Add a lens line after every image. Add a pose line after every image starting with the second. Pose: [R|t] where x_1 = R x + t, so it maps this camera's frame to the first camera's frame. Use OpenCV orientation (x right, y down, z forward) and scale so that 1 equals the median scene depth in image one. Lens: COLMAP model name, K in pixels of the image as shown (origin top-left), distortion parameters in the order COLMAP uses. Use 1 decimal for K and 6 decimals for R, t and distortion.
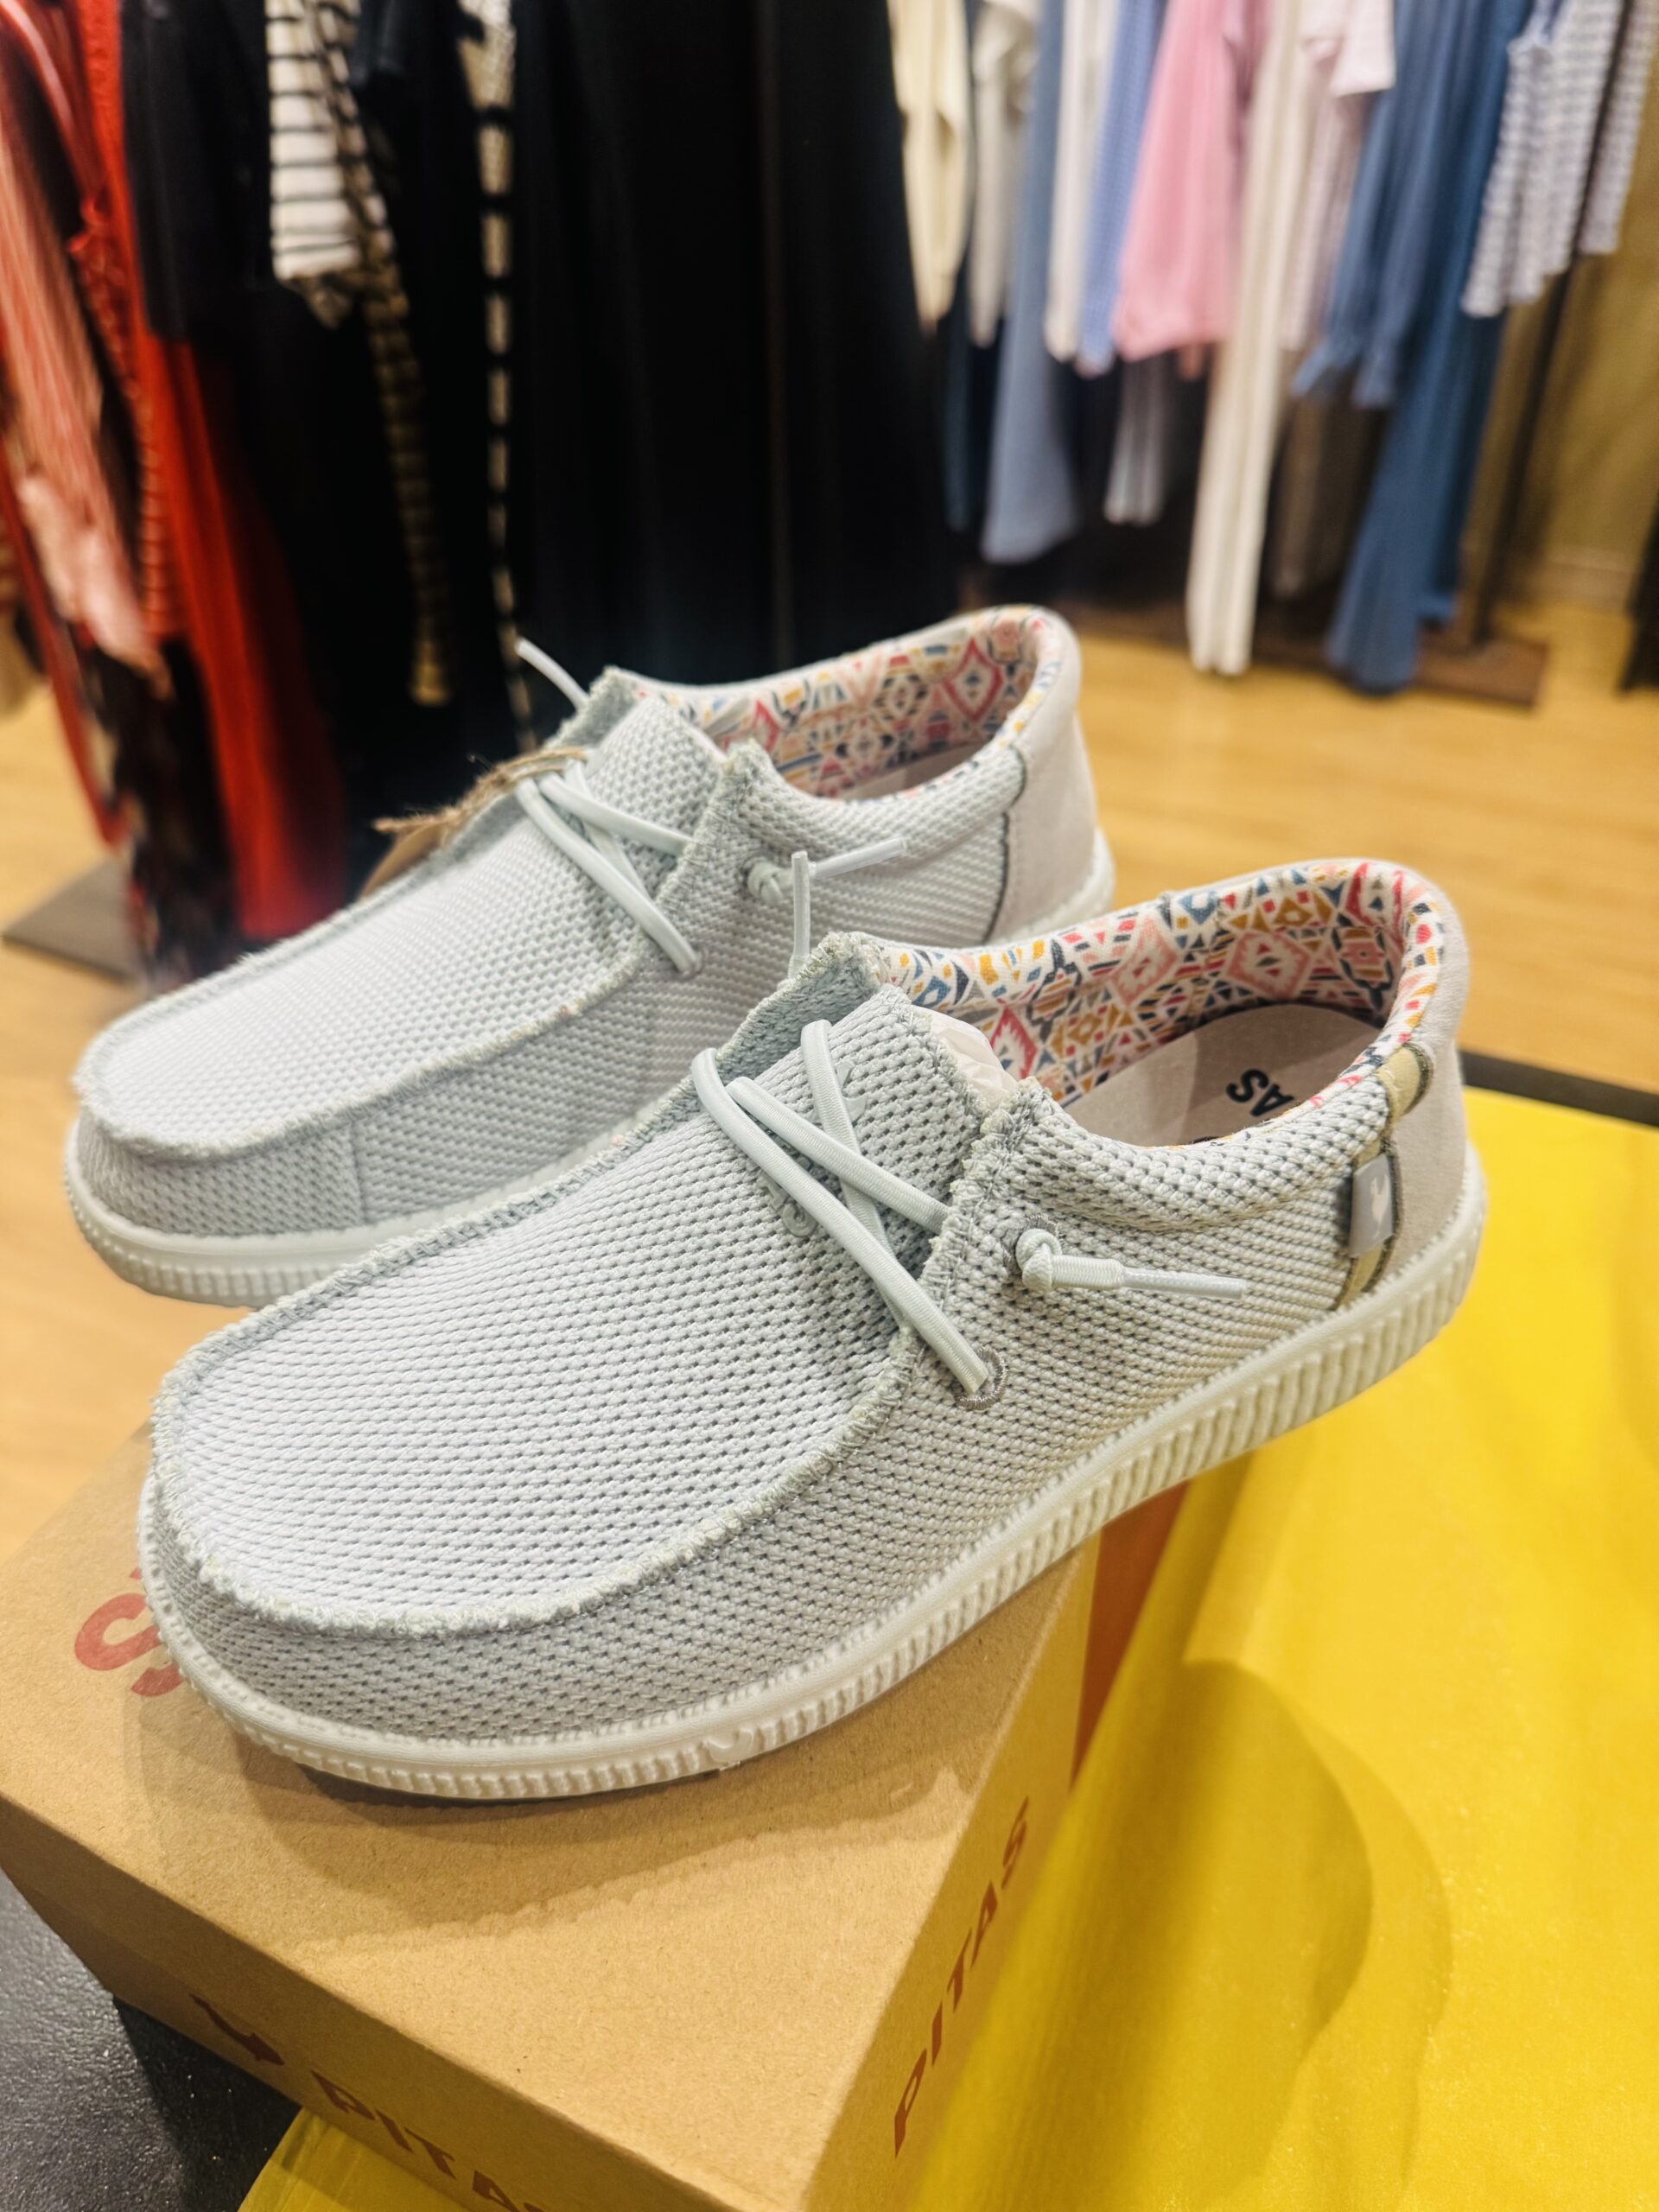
lens RADIAL K [[1577.8, 0, 820.2], [0, 1577.8, 1120.7], [0, 0, 1]] dist [-0.031143, 0.003655]
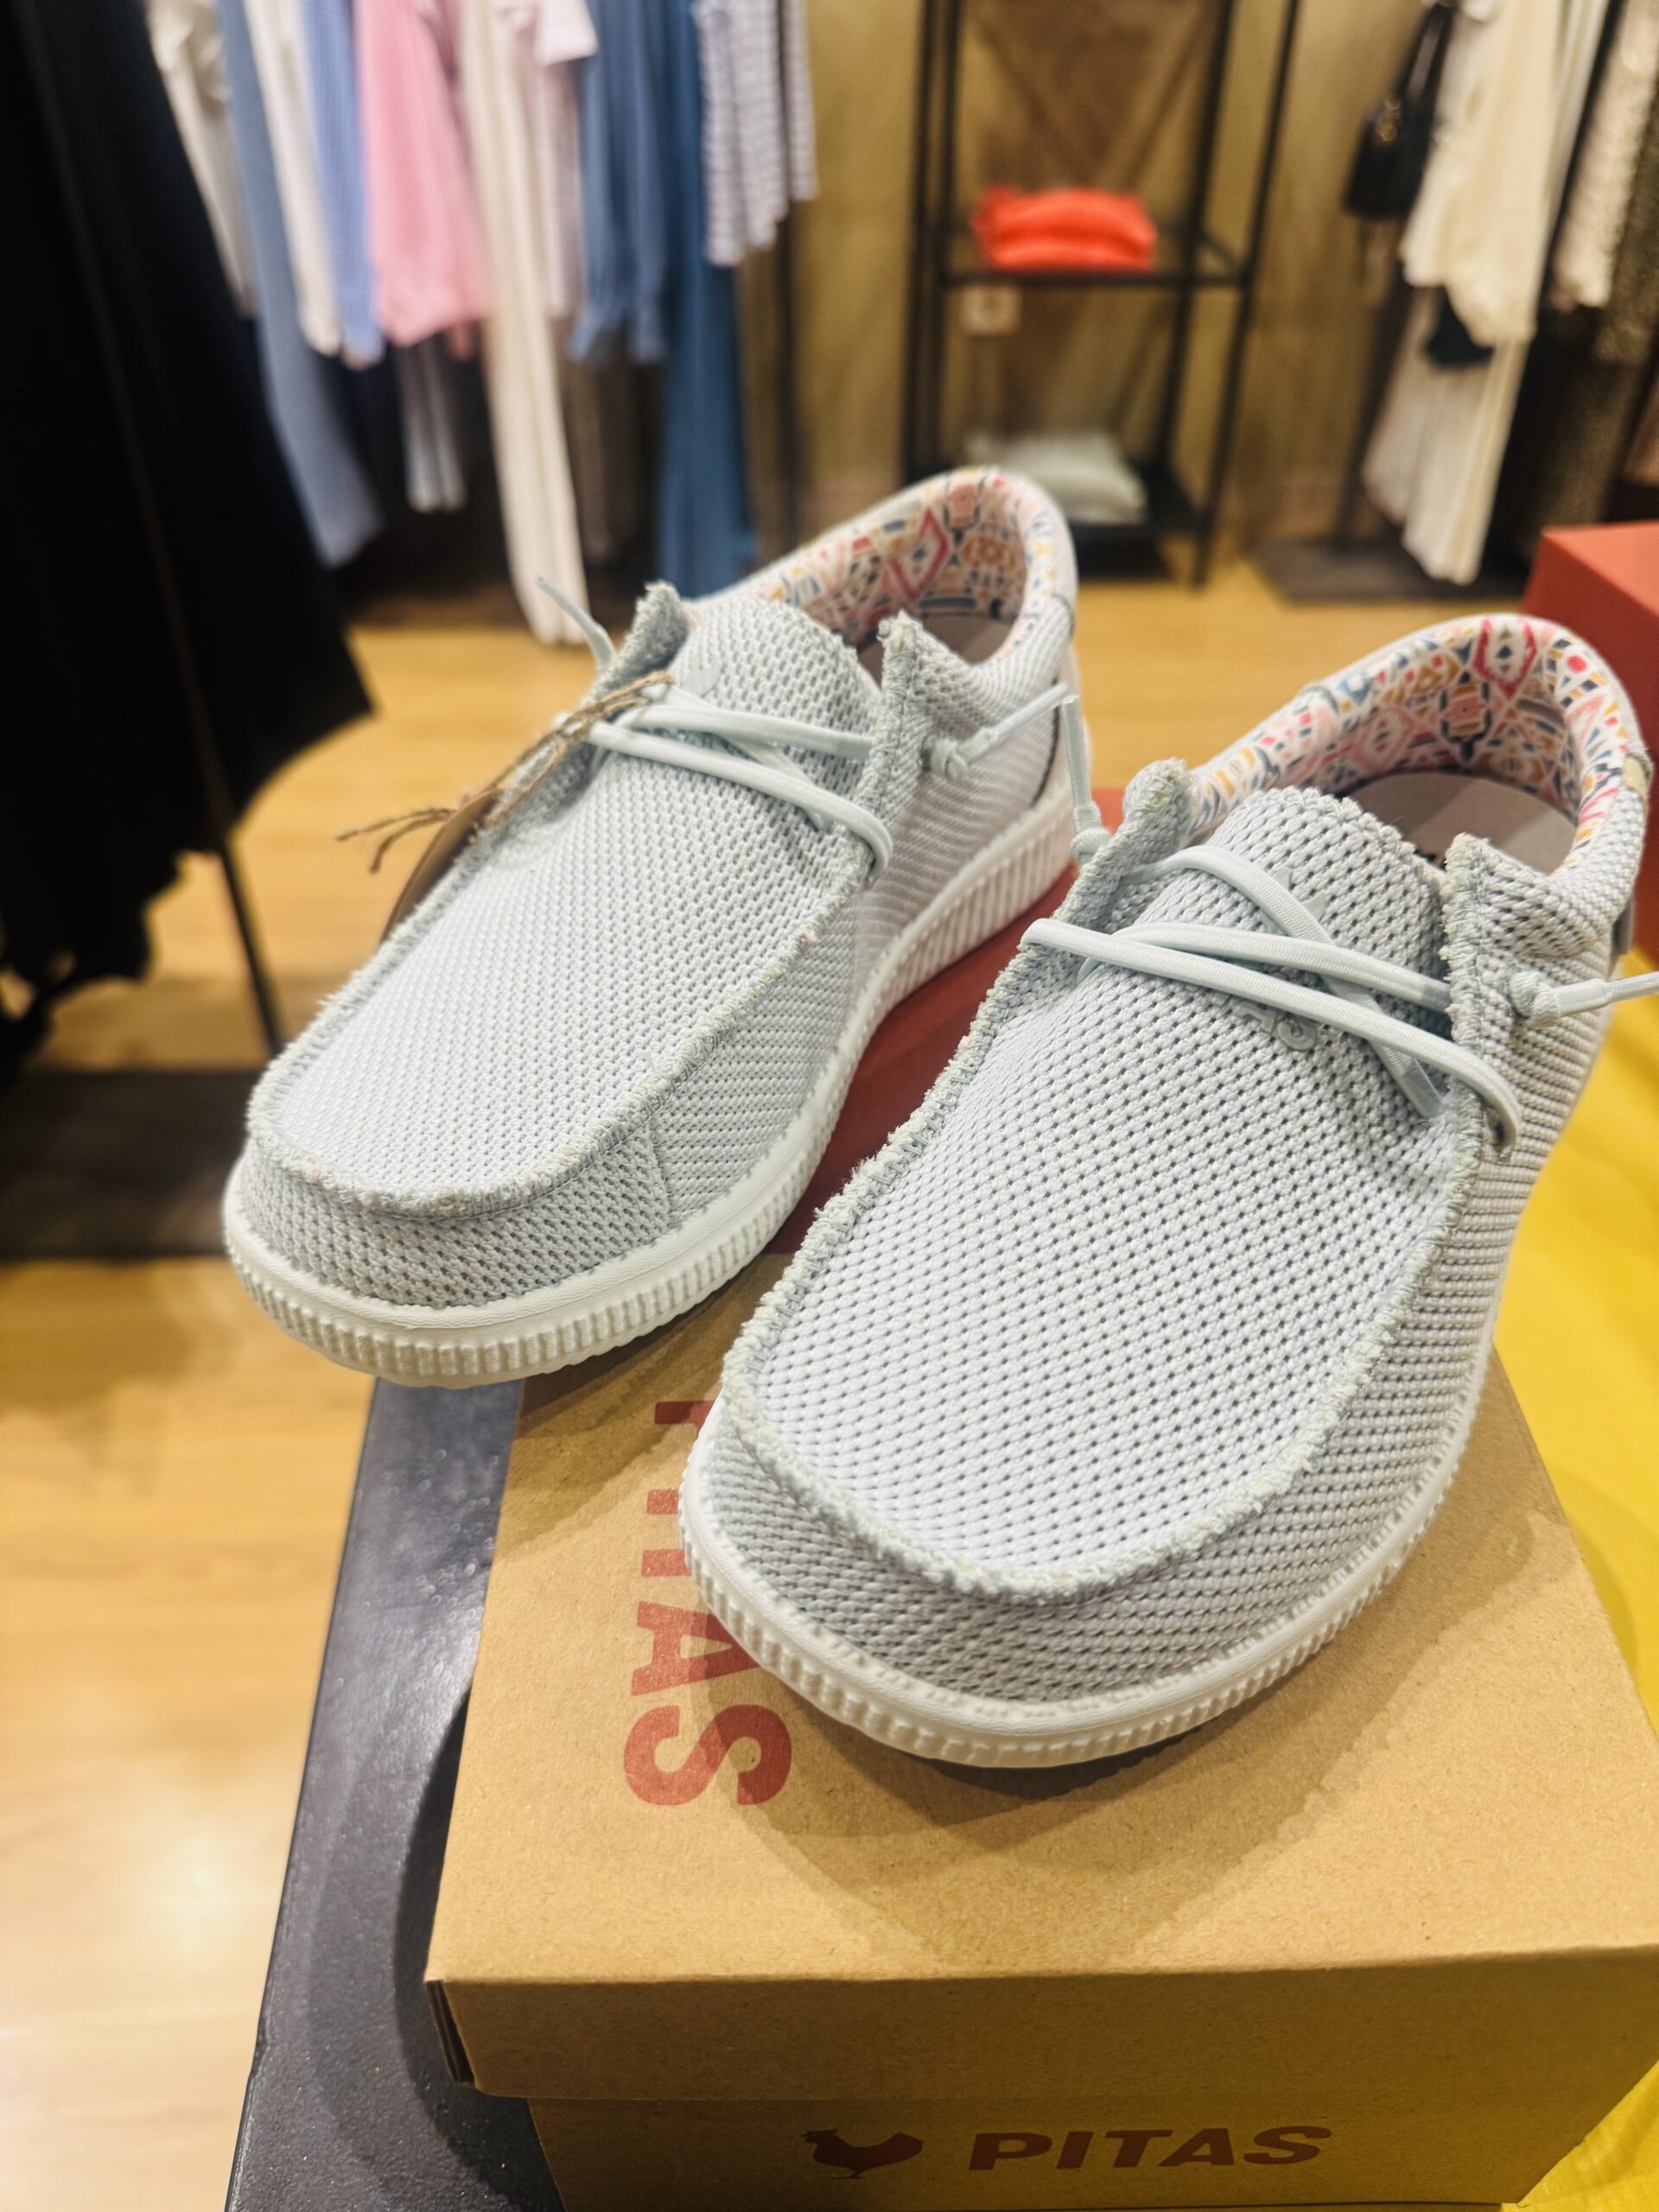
lens RADIAL K [[1561.6, 0, 832.6], [0, 1561.6, 1121.5], [0, 0, 1]] dist [-0.029210, -0.001442]
pose [[0.891414, -0.280921, 0.355617, -0.482954], [0.277531, 0.958735, 0.061678, -0.018829], [-0.358270, 0.043714, 0.932594, 0.156289]]
